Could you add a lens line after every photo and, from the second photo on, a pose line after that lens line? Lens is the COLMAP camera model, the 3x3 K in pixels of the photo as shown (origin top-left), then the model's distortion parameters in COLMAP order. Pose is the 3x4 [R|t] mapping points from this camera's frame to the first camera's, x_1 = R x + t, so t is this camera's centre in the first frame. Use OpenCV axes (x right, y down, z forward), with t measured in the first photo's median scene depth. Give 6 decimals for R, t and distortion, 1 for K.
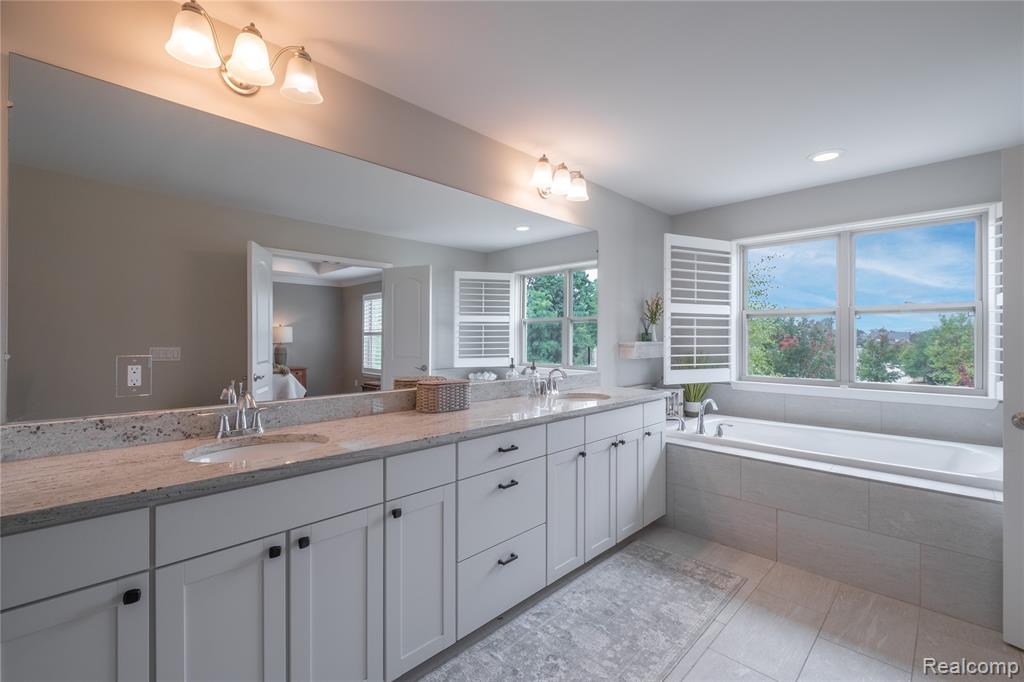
lens RADIAL K [[443.6, 0, 511.2], [0, 443.6, 346.1], [0, 0, 1]] dist [0.005528, -0.001054]
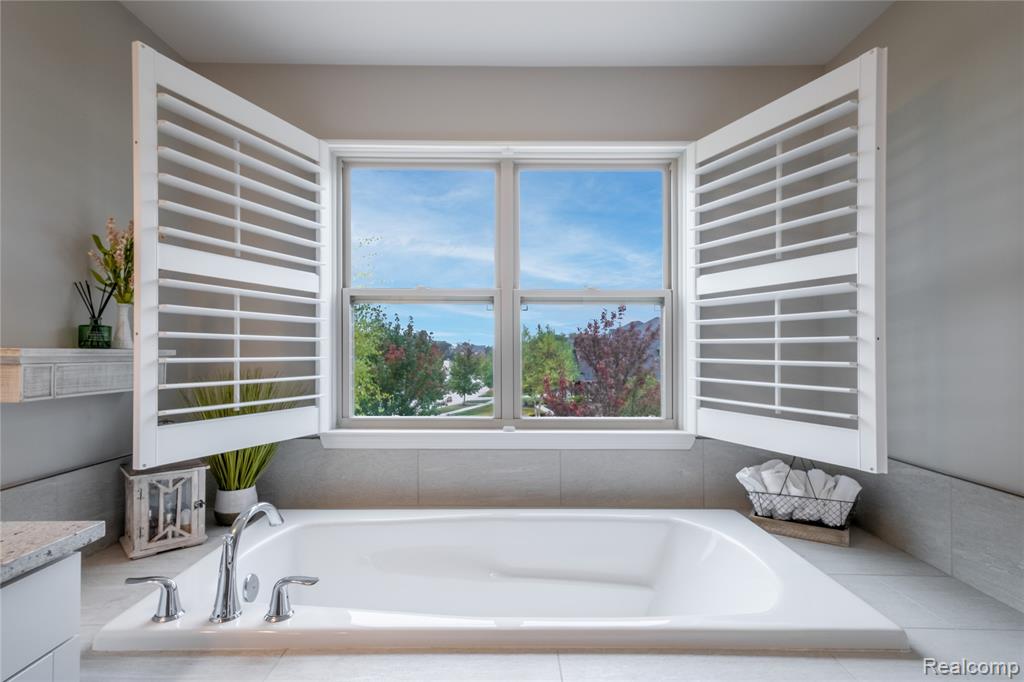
lens RADIAL K [[499.3, 0, 506.7], [0, 499.3, 345.2], [0, 0, 1]] dist [0.032825, 0.000889]
pose [[0.699013, 0.011641, 0.715014, 0.250701], [0.010320, 0.999599, -0.026364, 0.001228], [-0.715034, 0.025808, 0.698613, 0.483692]]
